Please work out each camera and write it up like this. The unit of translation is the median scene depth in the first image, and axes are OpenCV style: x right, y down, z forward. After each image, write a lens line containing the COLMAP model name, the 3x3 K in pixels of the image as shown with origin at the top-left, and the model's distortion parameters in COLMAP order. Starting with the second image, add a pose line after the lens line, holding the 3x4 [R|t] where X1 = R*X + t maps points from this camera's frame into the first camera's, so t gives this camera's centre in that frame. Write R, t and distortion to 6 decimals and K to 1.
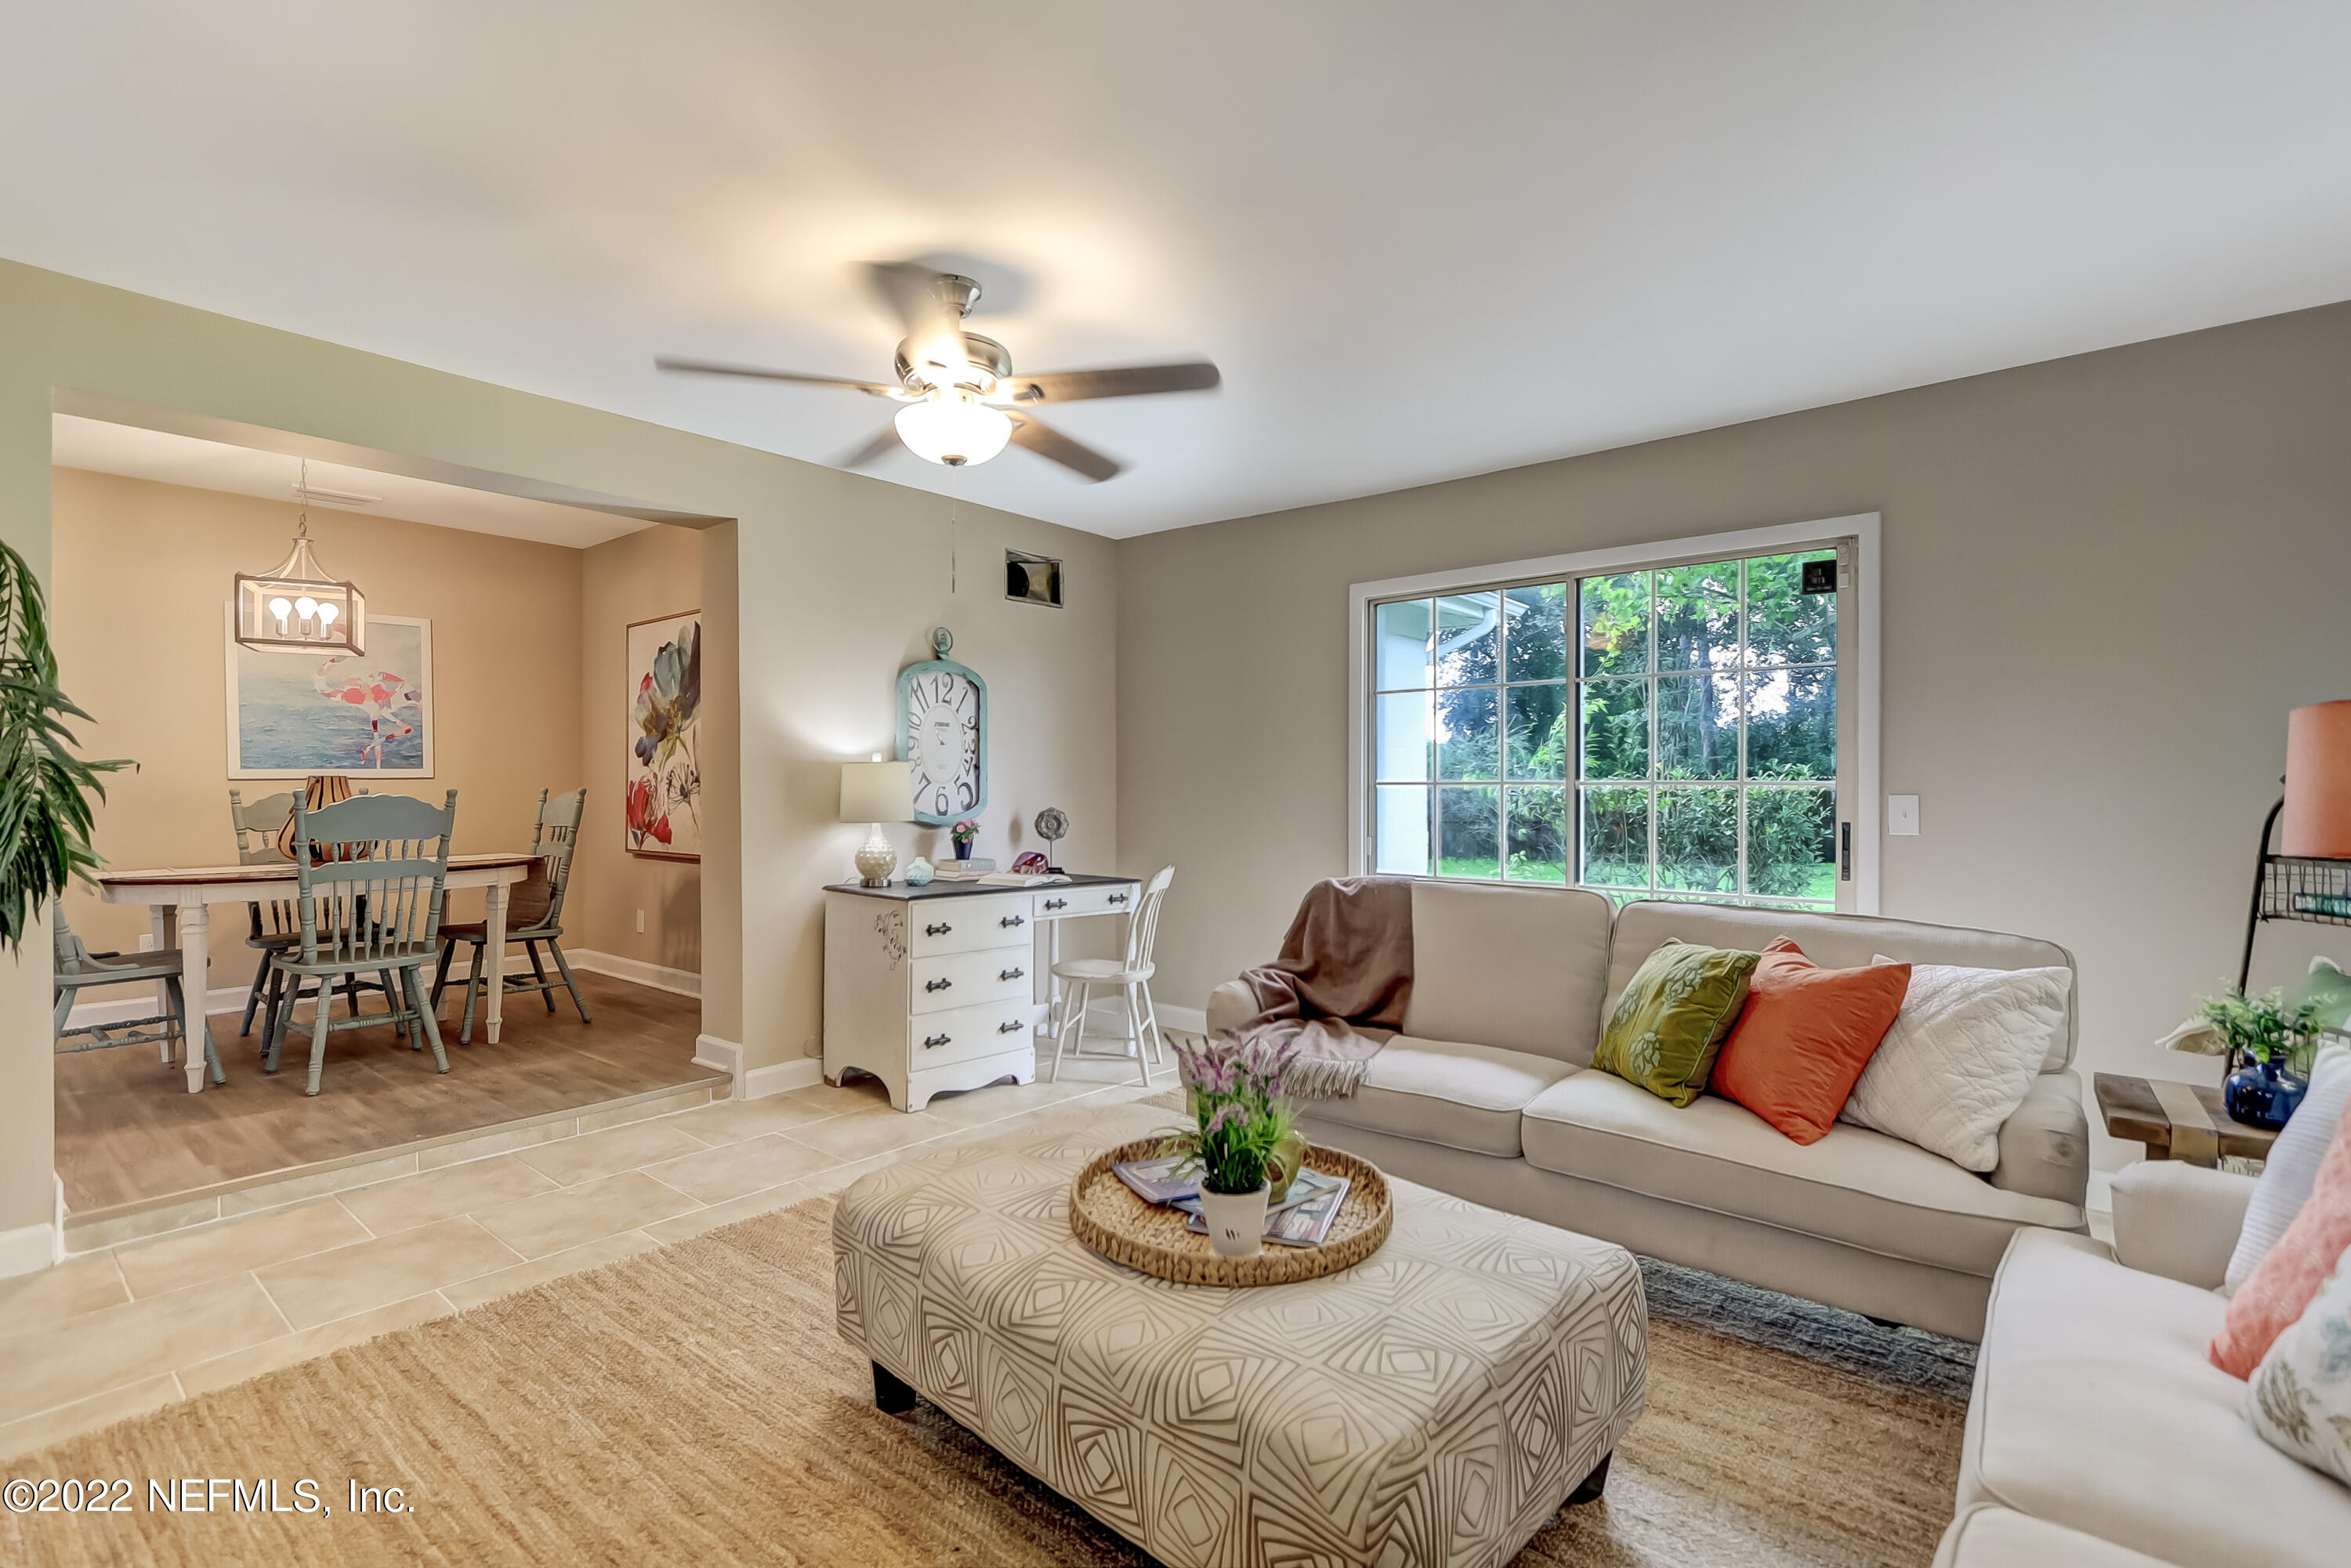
lens RADIAL K [[1109.9, 0, 1178.0], [0, 1109.9, 785.1], [0, 0, 1]] dist [-0.004101, 0.000446]
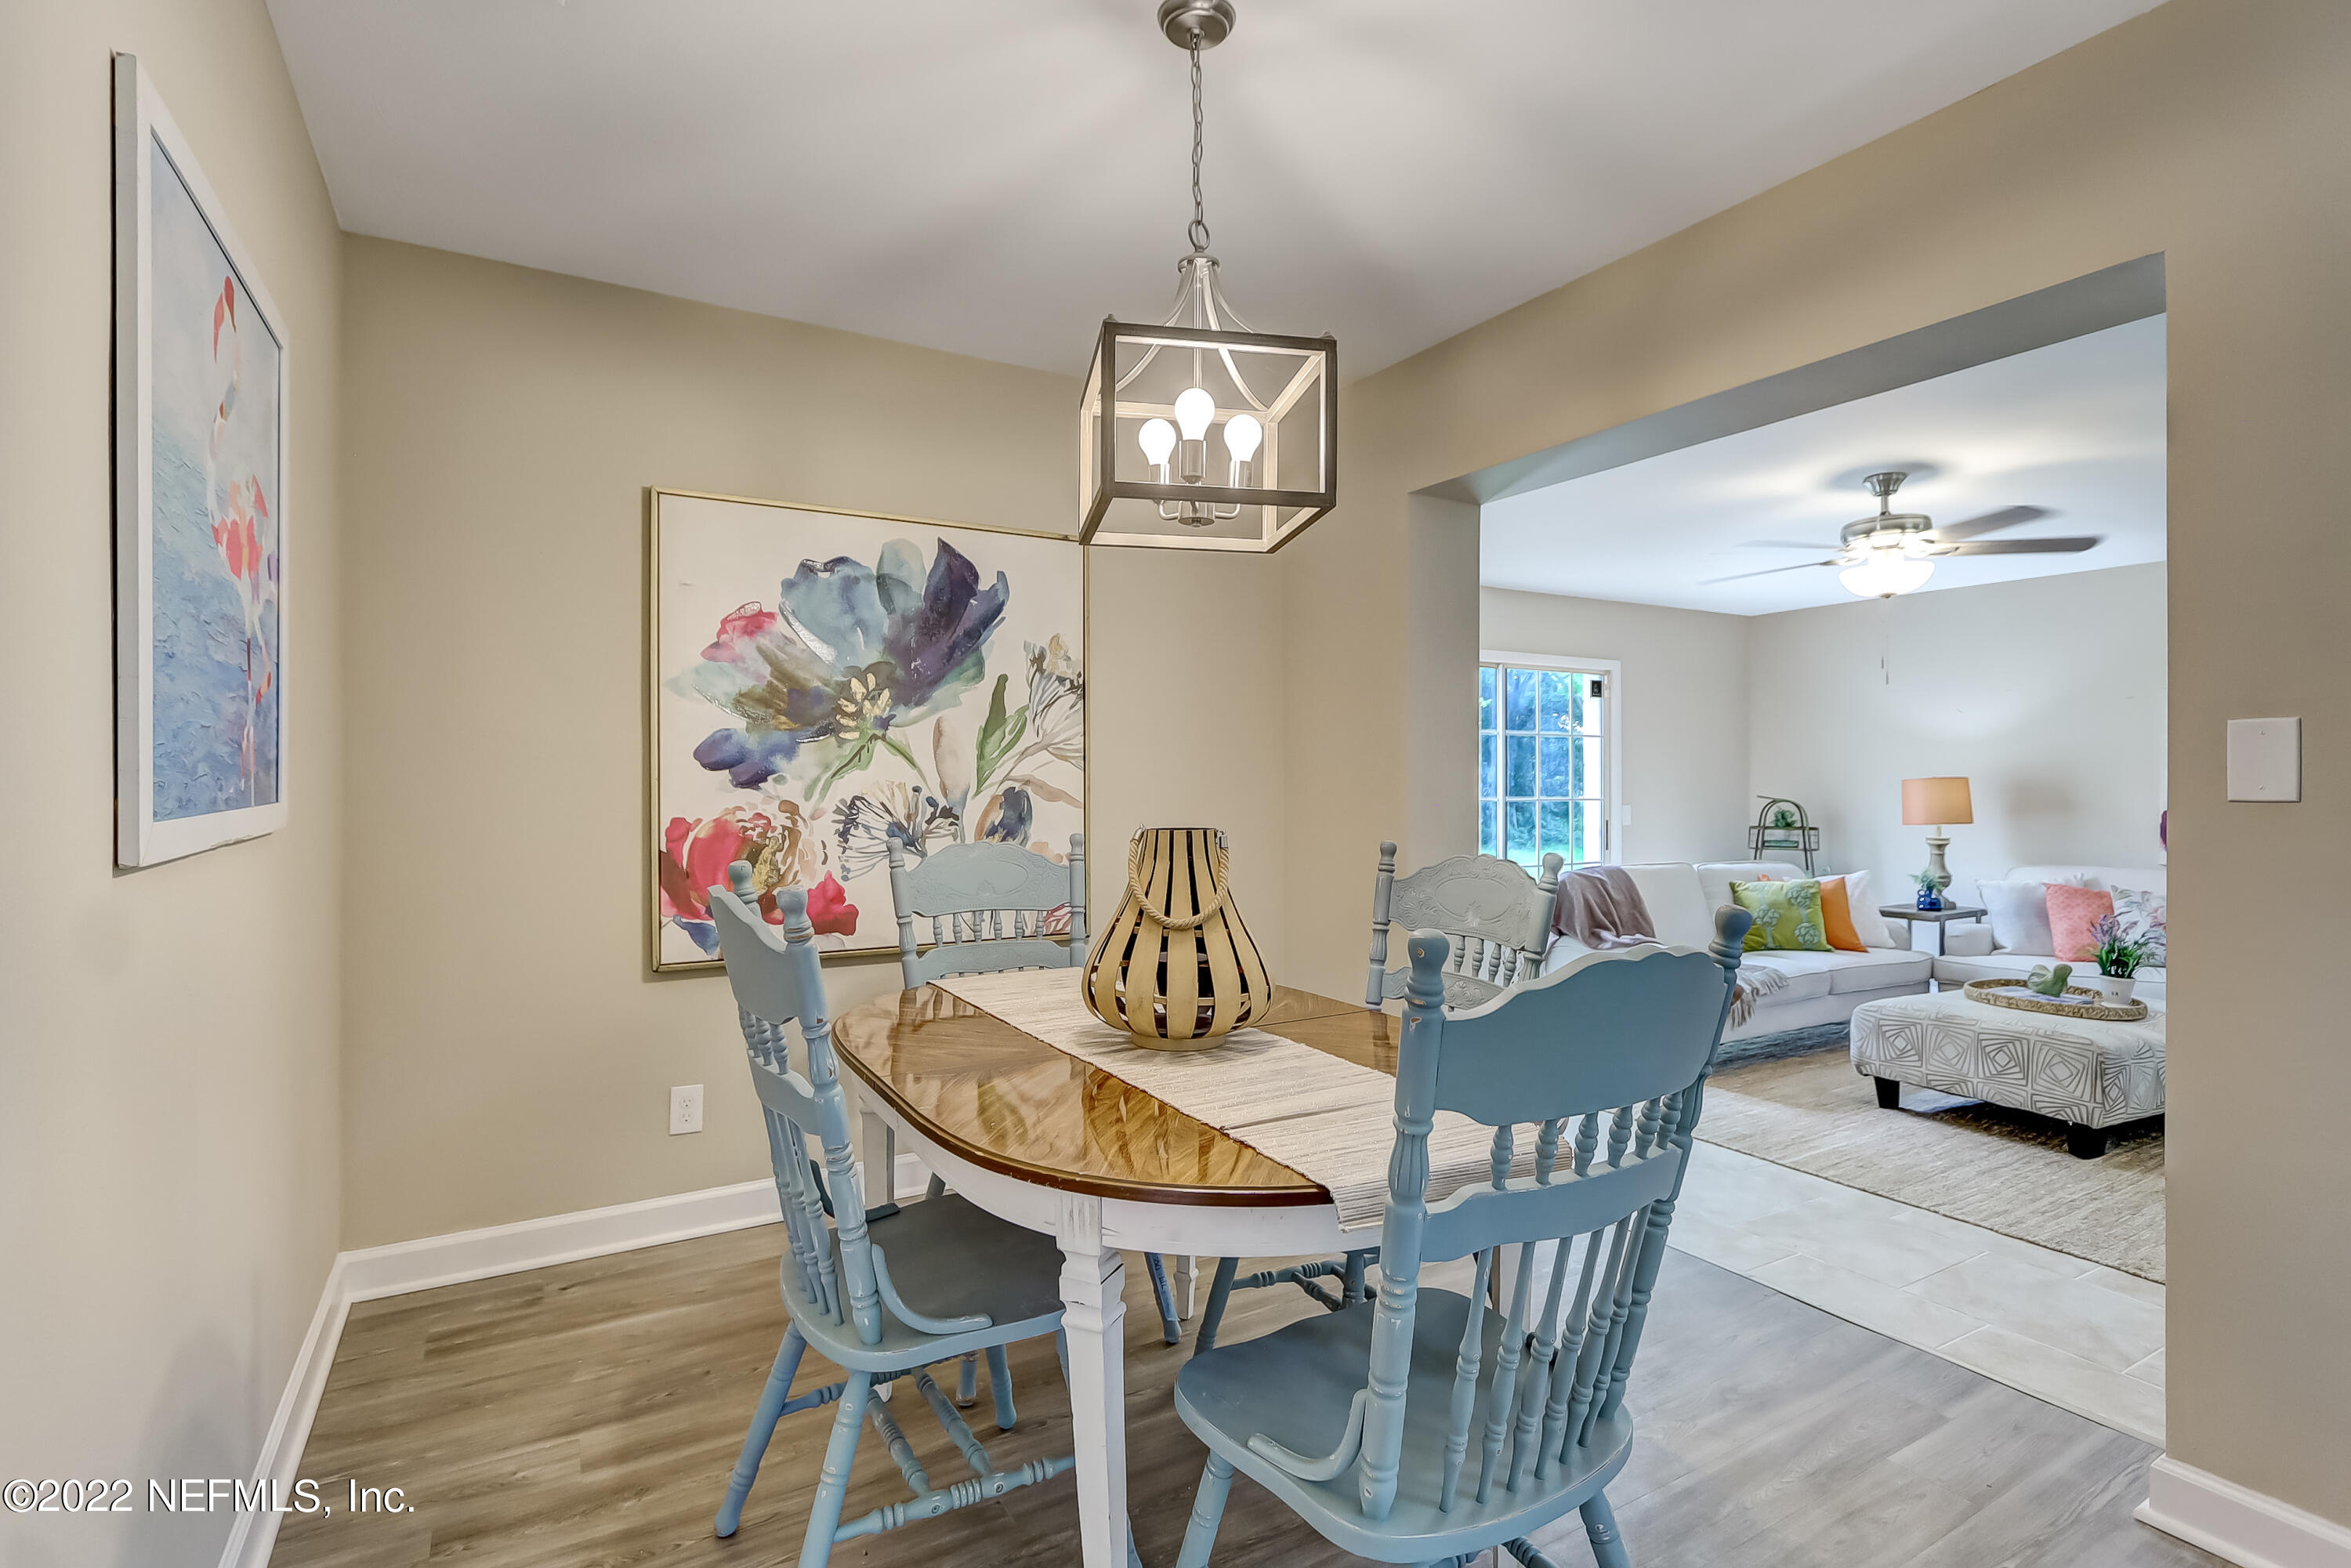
lens RADIAL K [[1109.9, 0, 1176.0], [0, 1109.9, 787.7], [0, 0, 1]] dist [-0.004101, 0.000446]
pose [[0.328675, -0.005933, 0.944425, -1.406773], [0.000884, 0.999982, 0.005975, -0.031889], [-0.944443, -0.001129, 0.328674, 1.040026]]
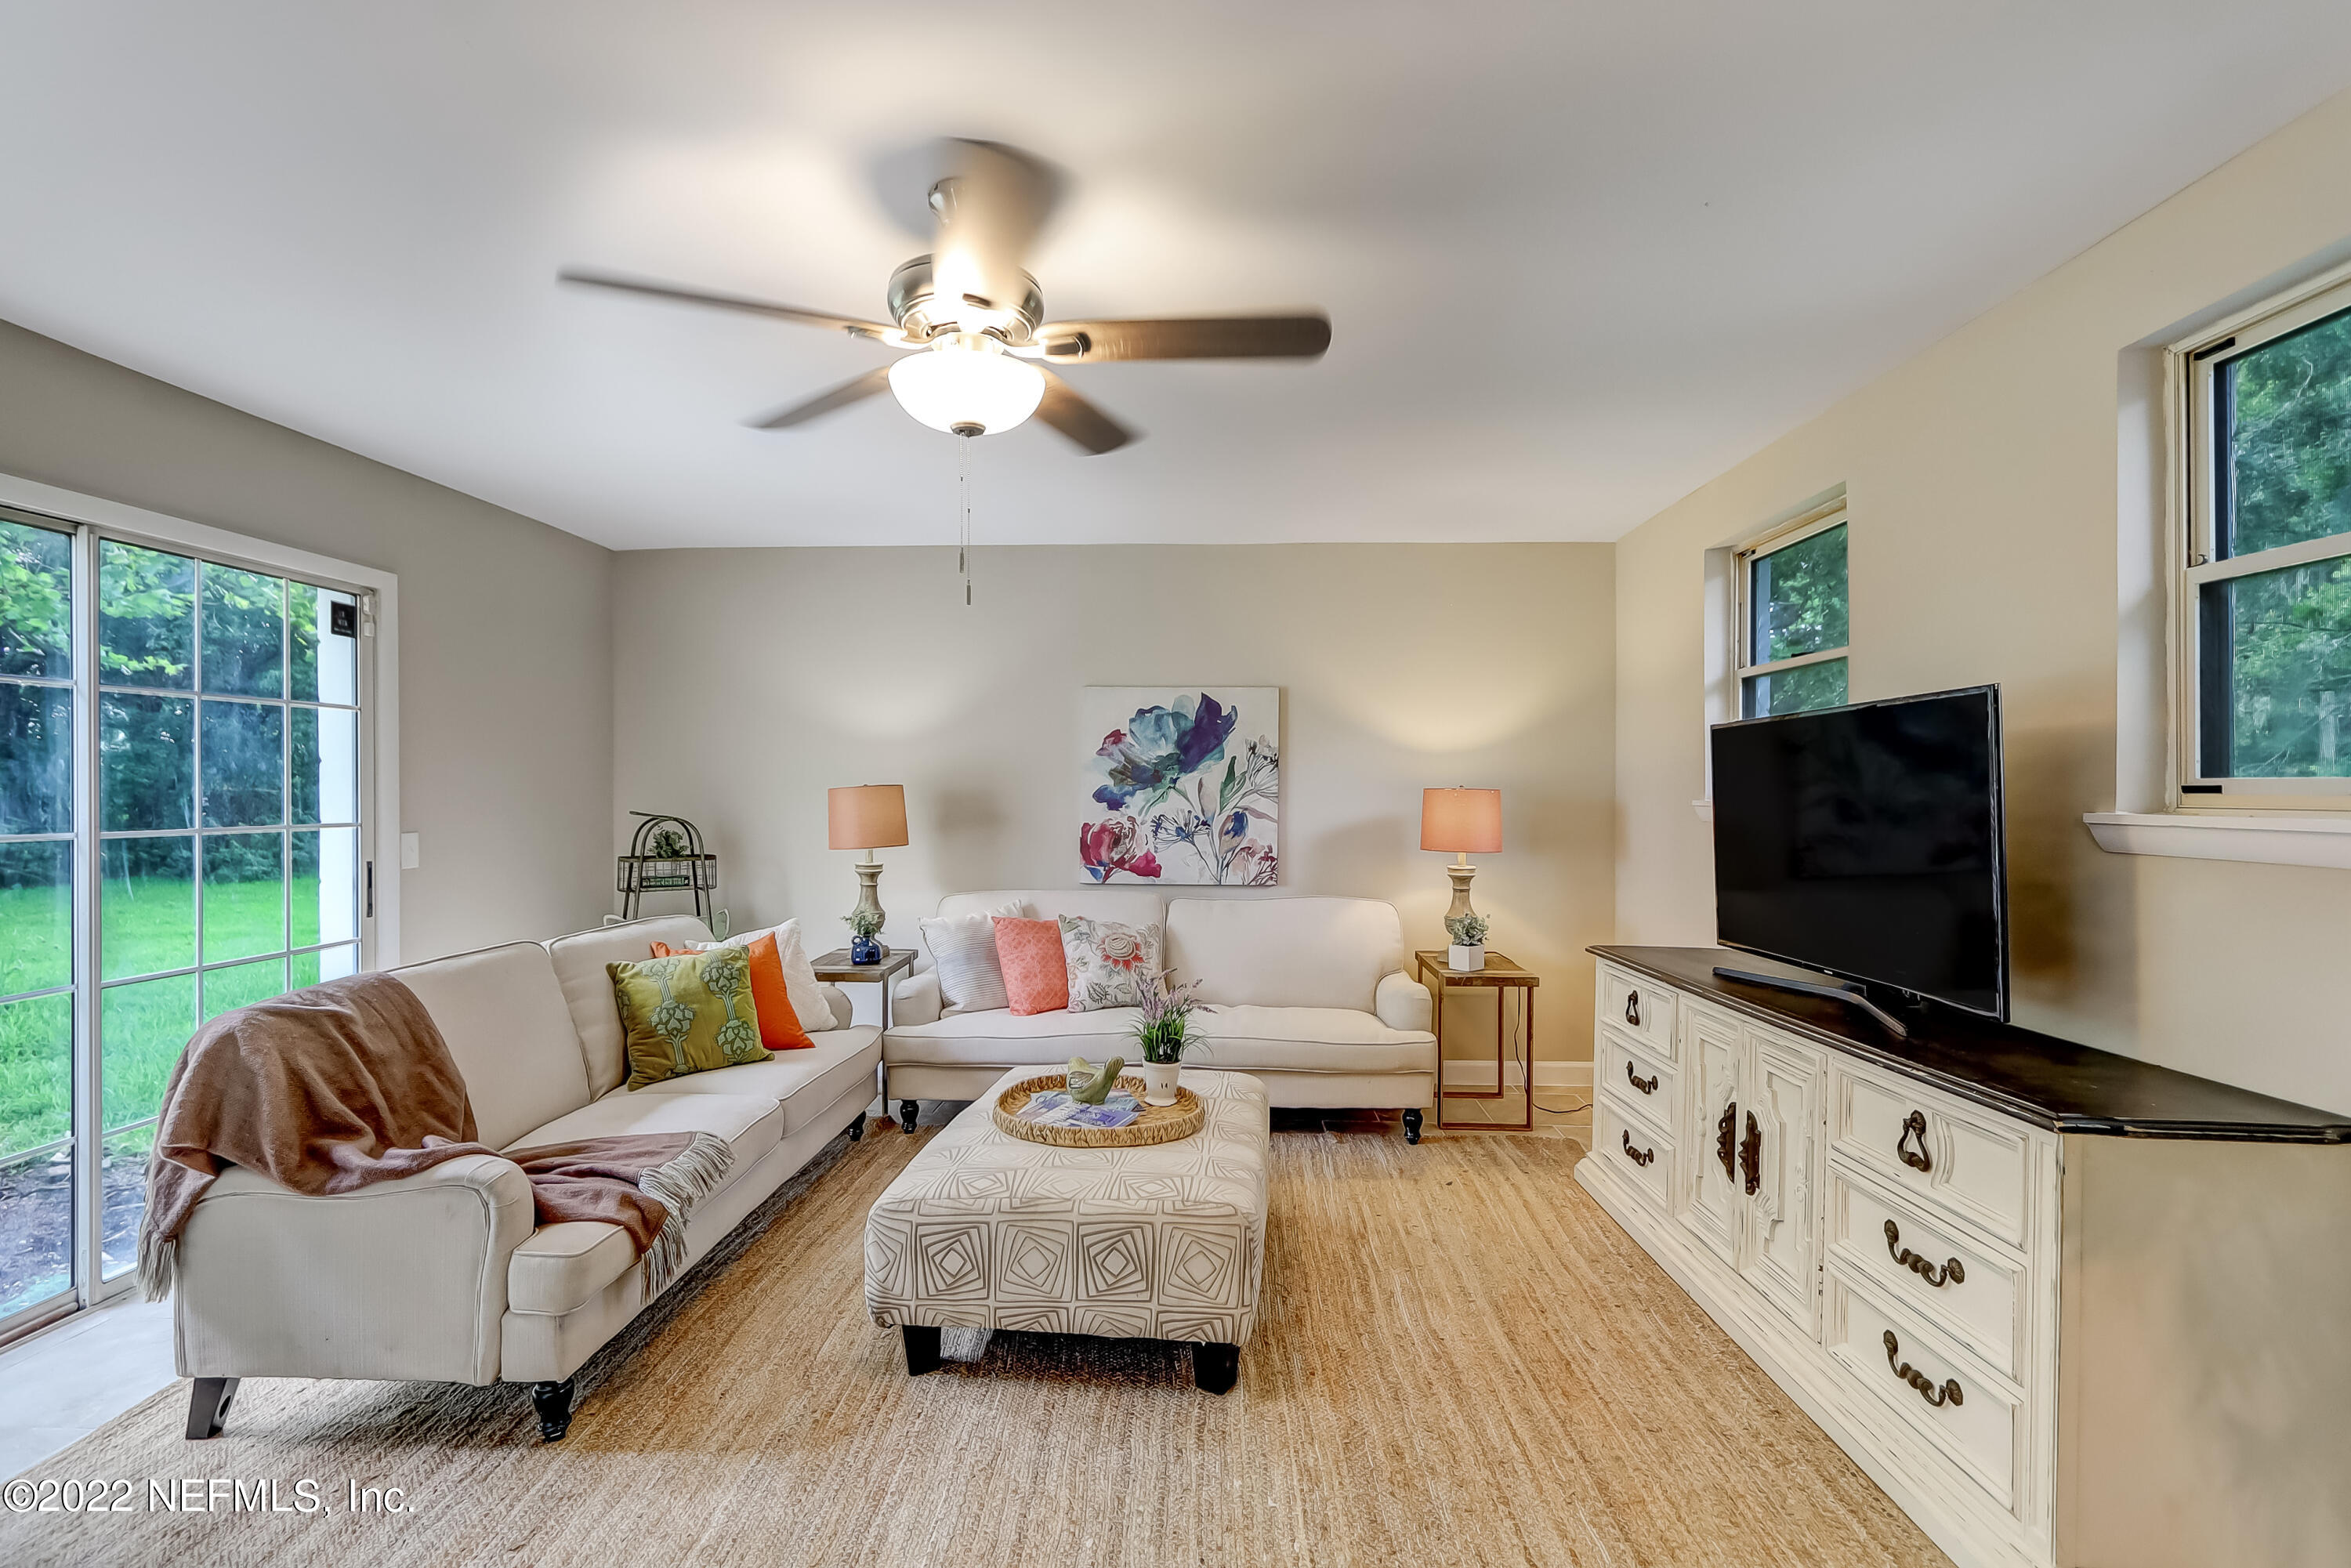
lens RADIAL K [[1109.9, 0, 1174.5], [0, 1109.9, 793.4], [0, 0, 1]] dist [-0.004101, 0.000446]
pose [[-0.601841, -0.003964, 0.798606, -0.670199], [0.000699, 0.999985, 0.005490, -0.033642], [-0.798615, 0.003862, -0.601829, 0.990516]]
